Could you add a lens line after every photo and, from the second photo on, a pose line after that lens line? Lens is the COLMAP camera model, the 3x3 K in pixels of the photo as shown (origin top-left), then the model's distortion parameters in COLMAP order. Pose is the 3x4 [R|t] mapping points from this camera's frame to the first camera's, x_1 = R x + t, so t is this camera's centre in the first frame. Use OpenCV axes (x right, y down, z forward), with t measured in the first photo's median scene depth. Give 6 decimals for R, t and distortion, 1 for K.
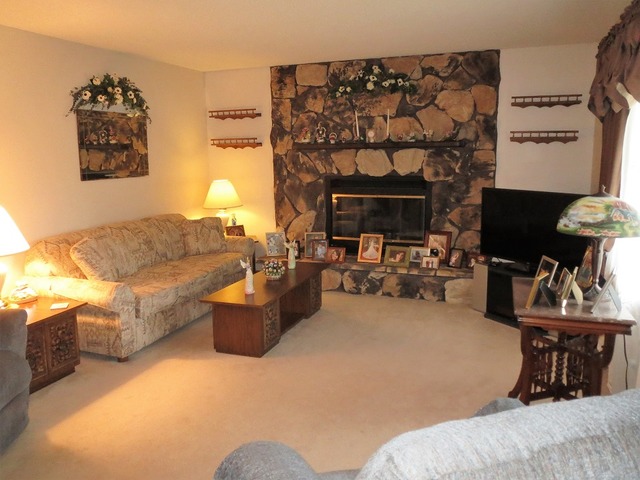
lens RADIAL K [[546.3, 0, 322.6], [0, 546.3, 237.9], [0, 0, 1]] dist [-0.043993, 0.016102]
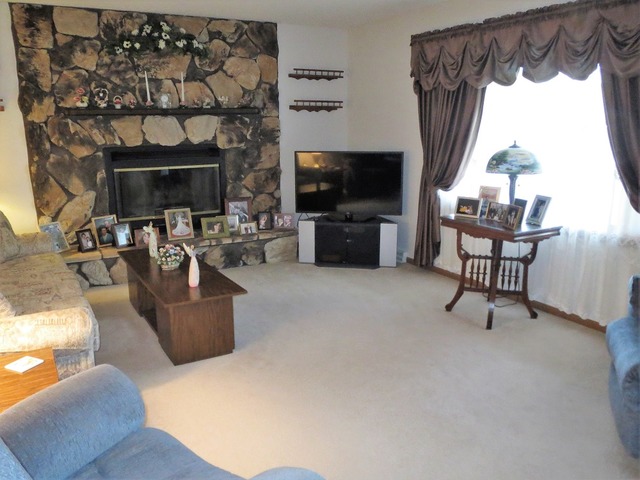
lens RADIAL K [[546.3, 0, 322.6], [0, 546.3, 237.9], [0, 0, 1]] dist [-0.043993, 0.016102]
pose [[0.628911, -0.157388, 0.761380, -0.467844], [0.119572, 0.987225, 0.105306, -0.026351], [-0.768227, 0.024812, 0.639696, 0.230013]]
